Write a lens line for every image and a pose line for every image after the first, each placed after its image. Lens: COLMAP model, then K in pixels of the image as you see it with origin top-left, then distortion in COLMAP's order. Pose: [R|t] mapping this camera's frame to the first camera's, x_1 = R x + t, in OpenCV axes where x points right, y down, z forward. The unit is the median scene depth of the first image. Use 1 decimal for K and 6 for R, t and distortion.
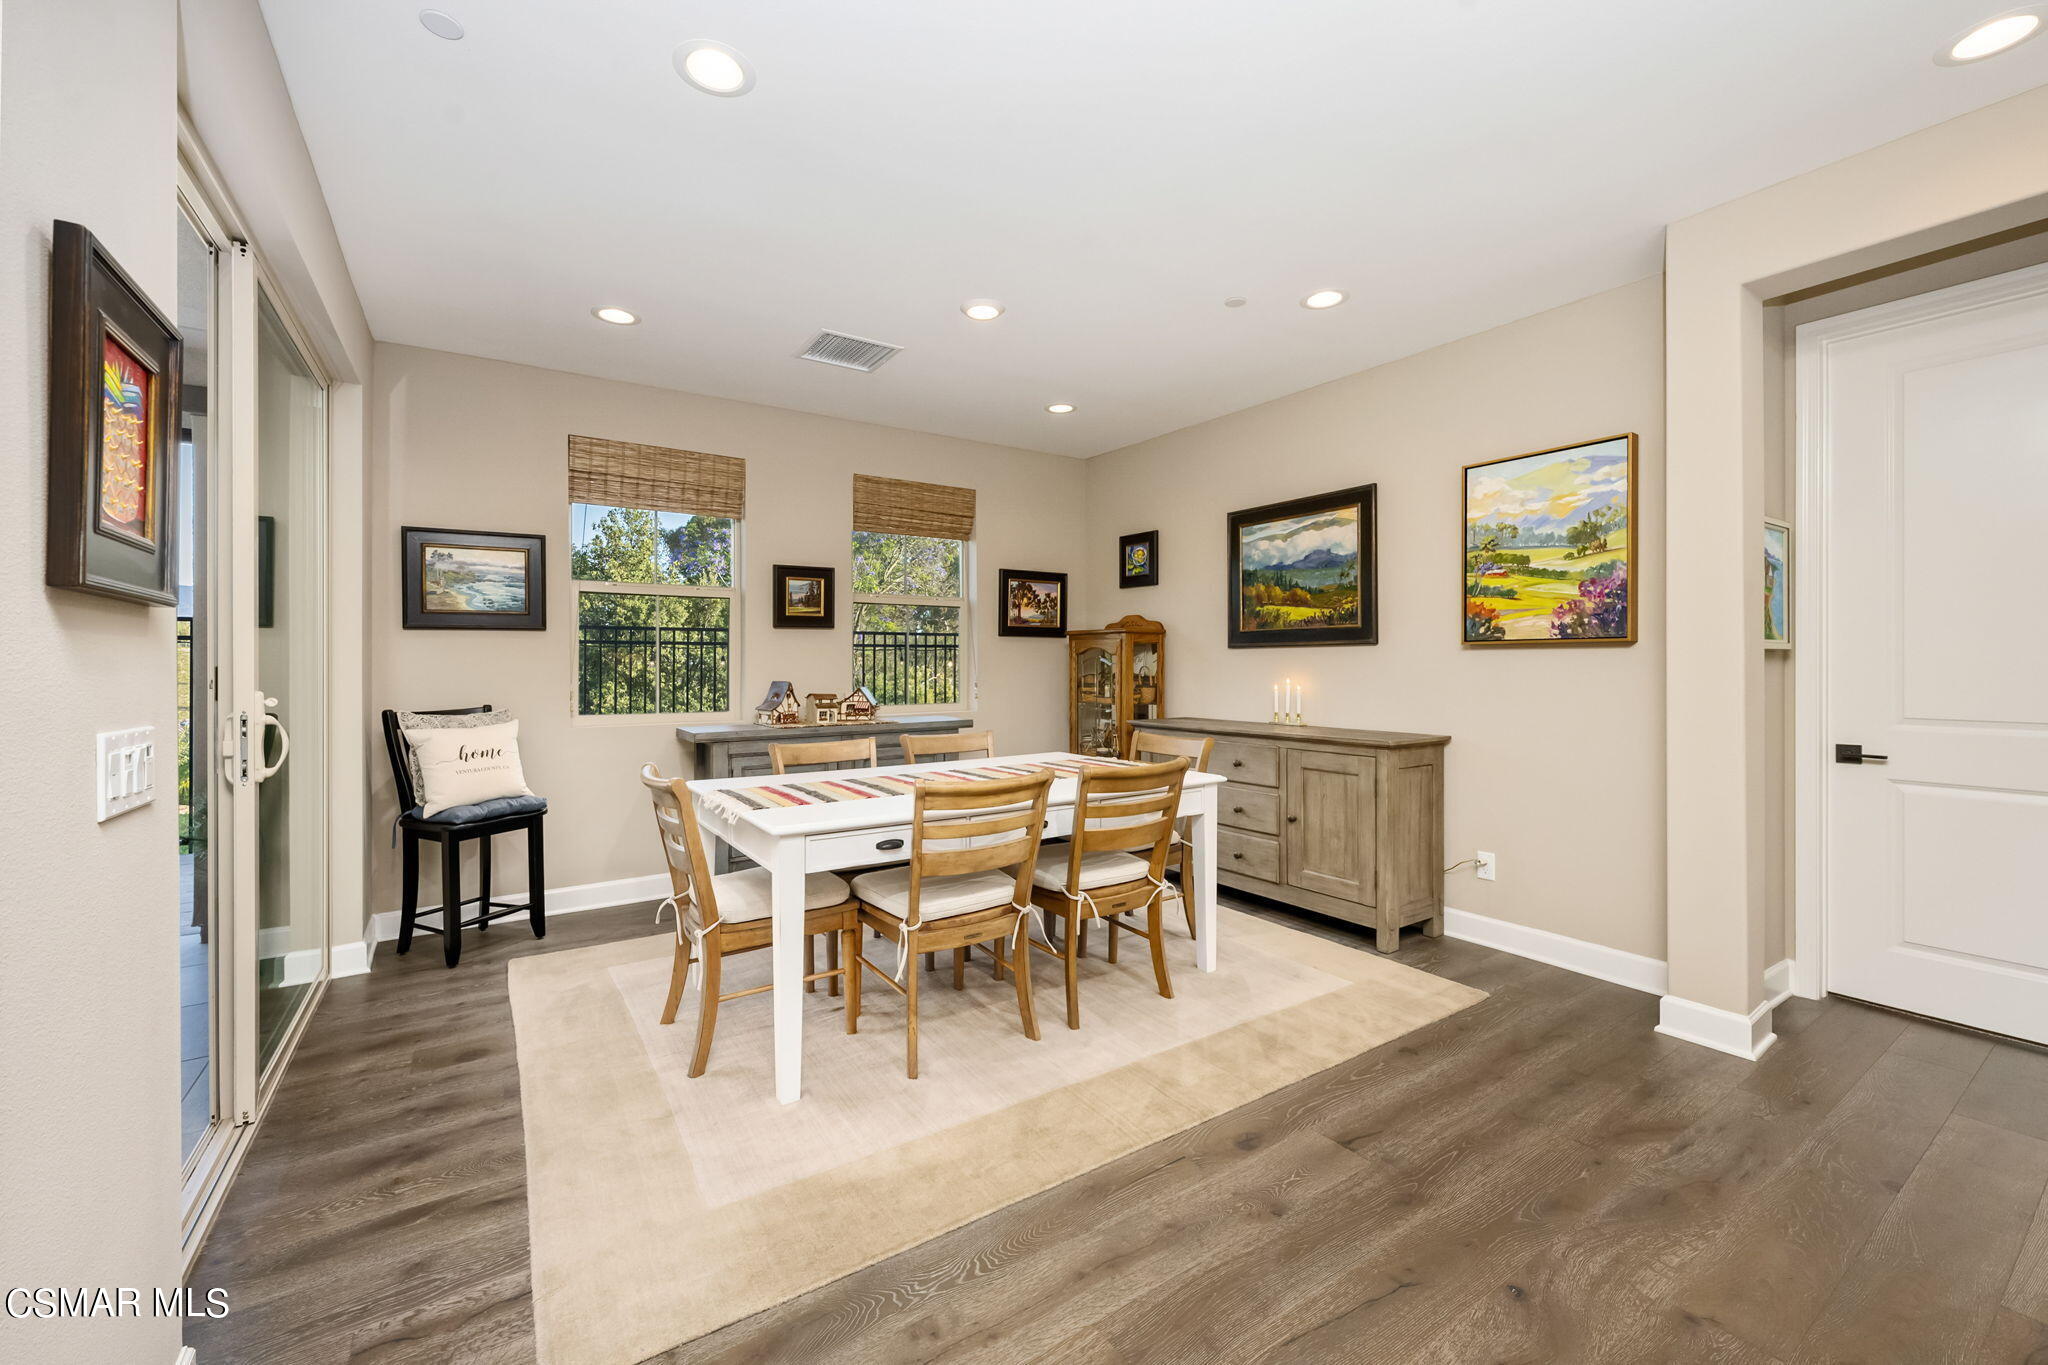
lens RADIAL K [[817.0, 0, 1023.6], [0, 817.0, 661.9], [0, 0, 1]] dist [-0.000885, -0.000174]
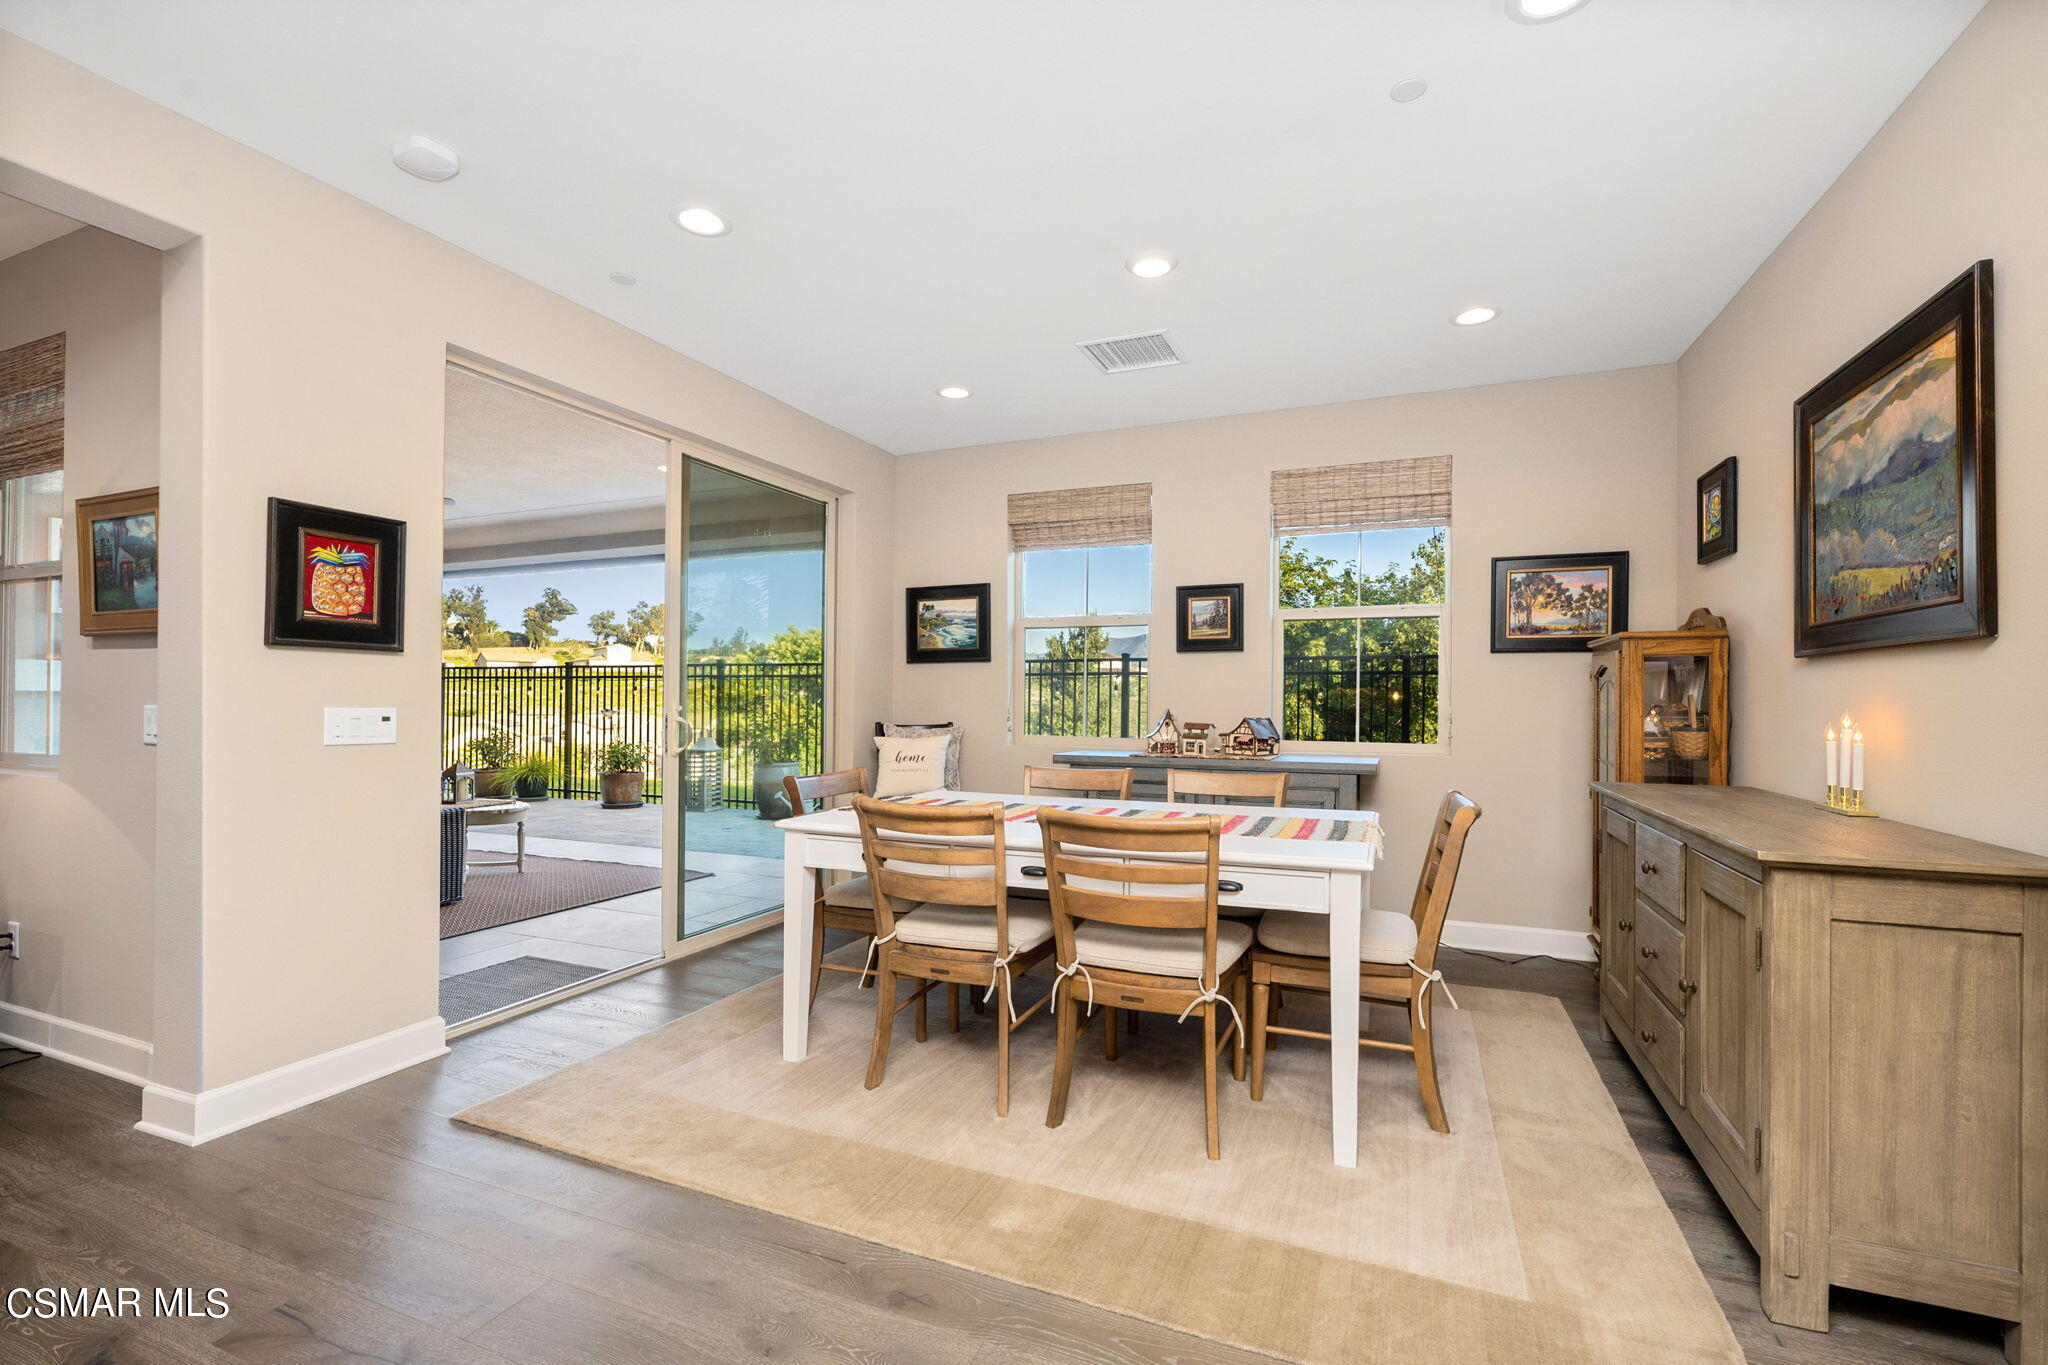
lens RADIAL K [[886.0, 0, 1025.0], [0, 886.0, 696.4], [0, 0, 1]] dist [0.005204, 0.000534]
pose [[0.557040, 0.003598, -0.830478, 0.455507], [-0.004271, 0.999990, 0.001468, 0.008201], [0.830475, 0.002729, 0.557050, 0.276377]]
